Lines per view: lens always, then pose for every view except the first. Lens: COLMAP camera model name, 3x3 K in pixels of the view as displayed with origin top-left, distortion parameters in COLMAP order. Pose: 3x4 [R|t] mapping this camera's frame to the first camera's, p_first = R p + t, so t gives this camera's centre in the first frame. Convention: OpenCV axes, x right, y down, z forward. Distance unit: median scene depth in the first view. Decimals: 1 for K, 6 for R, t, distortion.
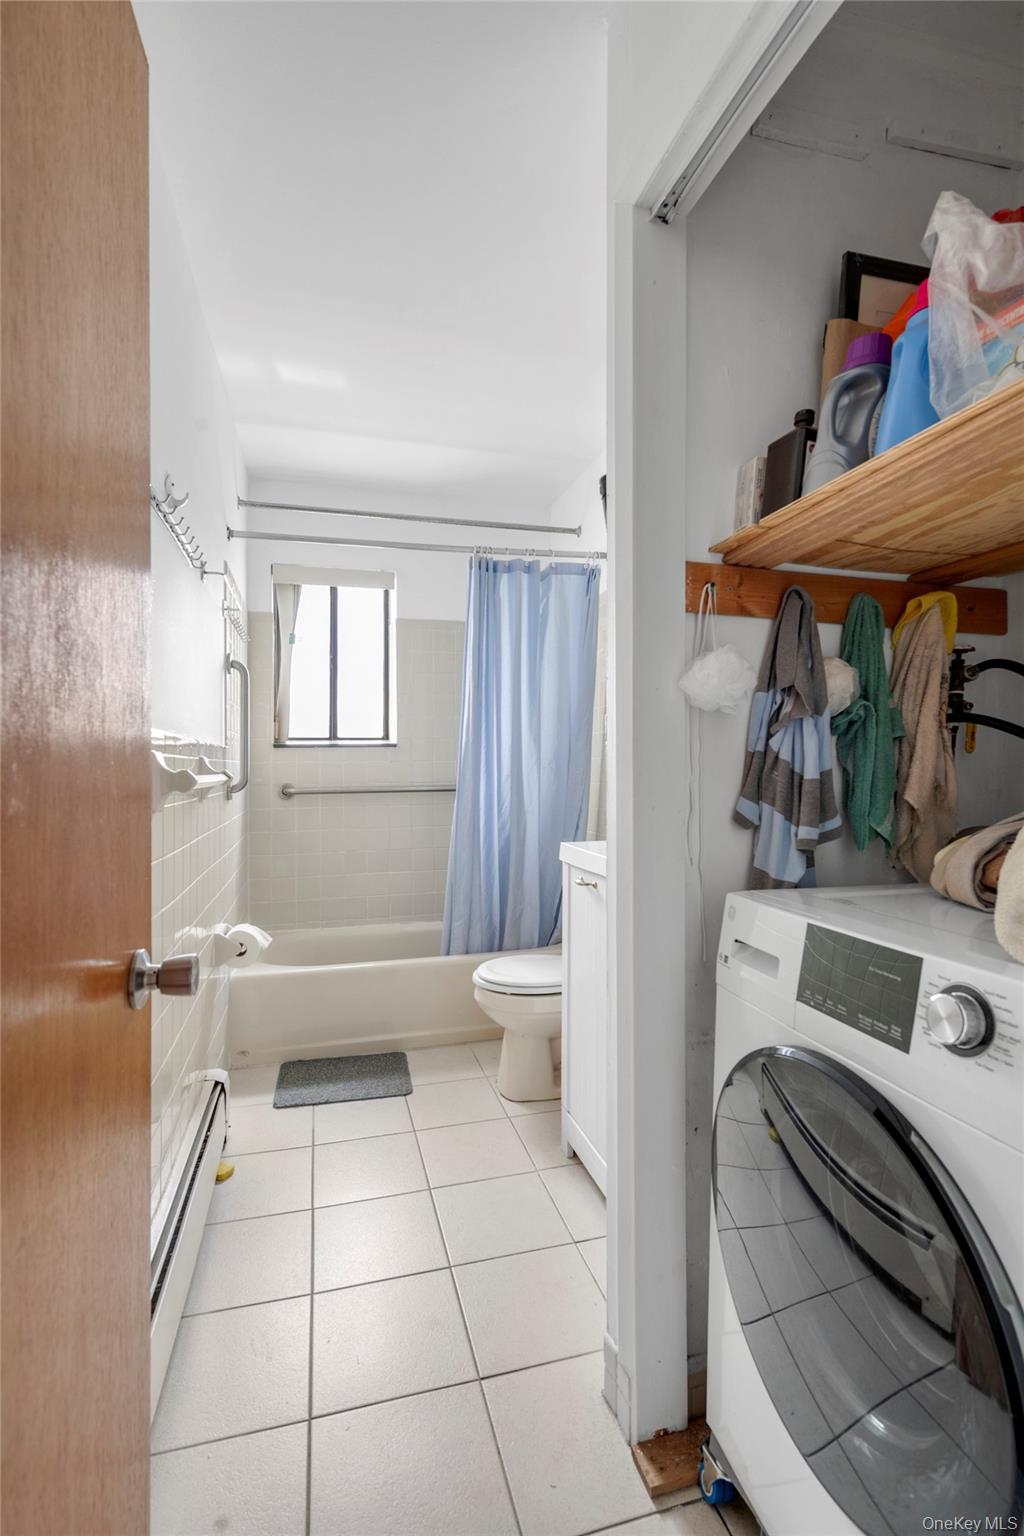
lens RADIAL K [[700.2, 0, 520.0], [0, 700.2, 767.1], [0, 0, 1]] dist [0.001353, 0.000125]
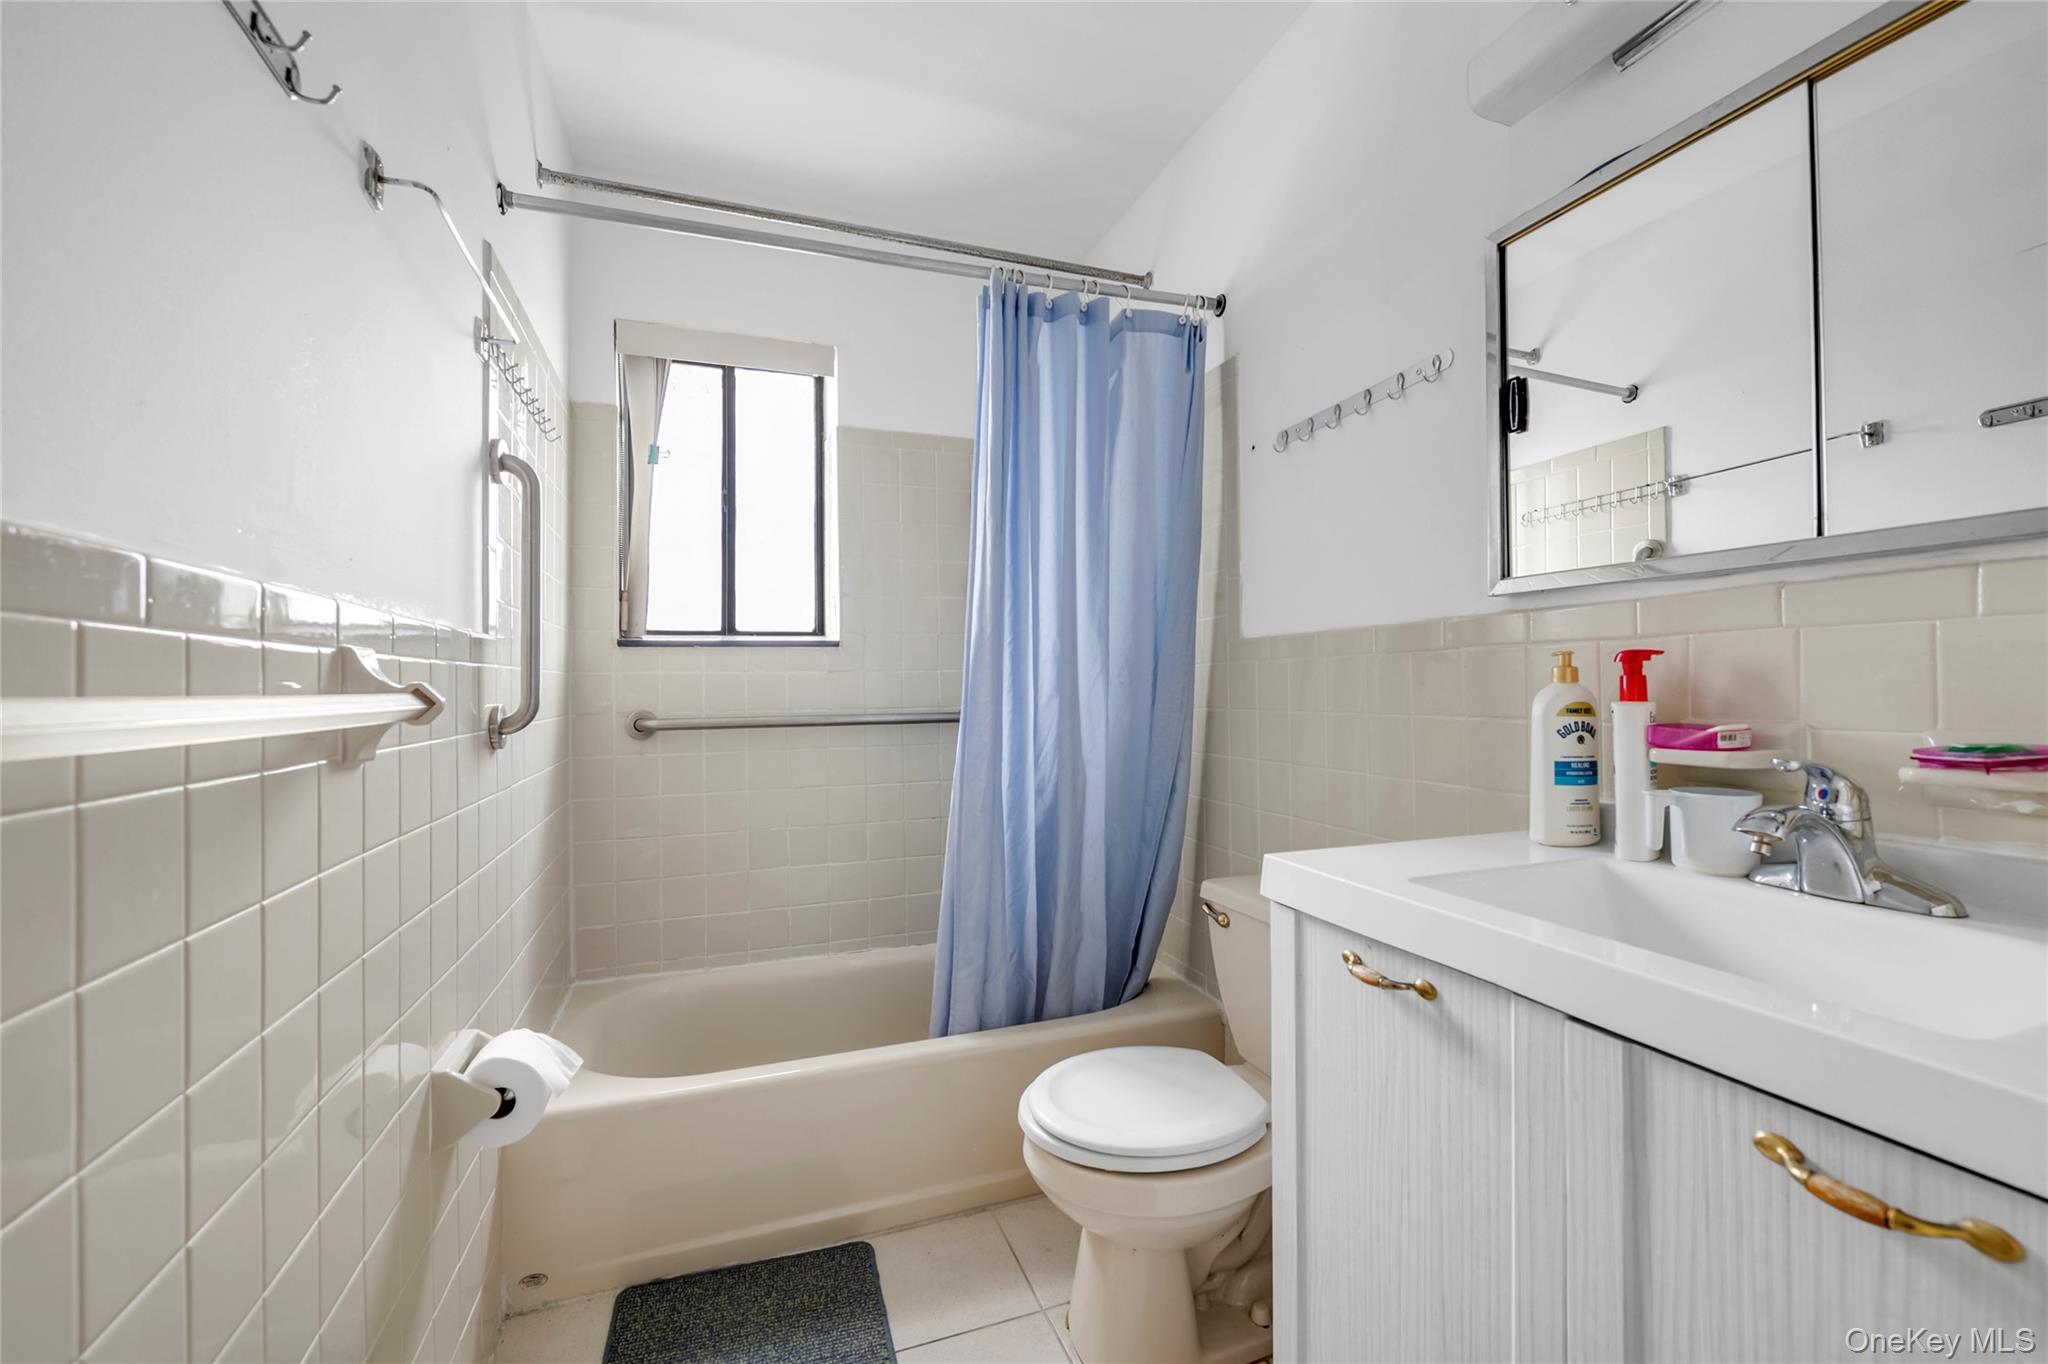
lens RADIAL K [[829.3, 0, 1006.8], [0, 829.3, 687.7], [0, 0, 1]] dist [-0.002201, -0.000268]
pose [[0.998675, -0.003869, 0.051308, -0.082717], [0.003666, 0.999985, 0.004054, 0.003526], [-0.051322, -0.003861, 0.998675, 0.348115]]
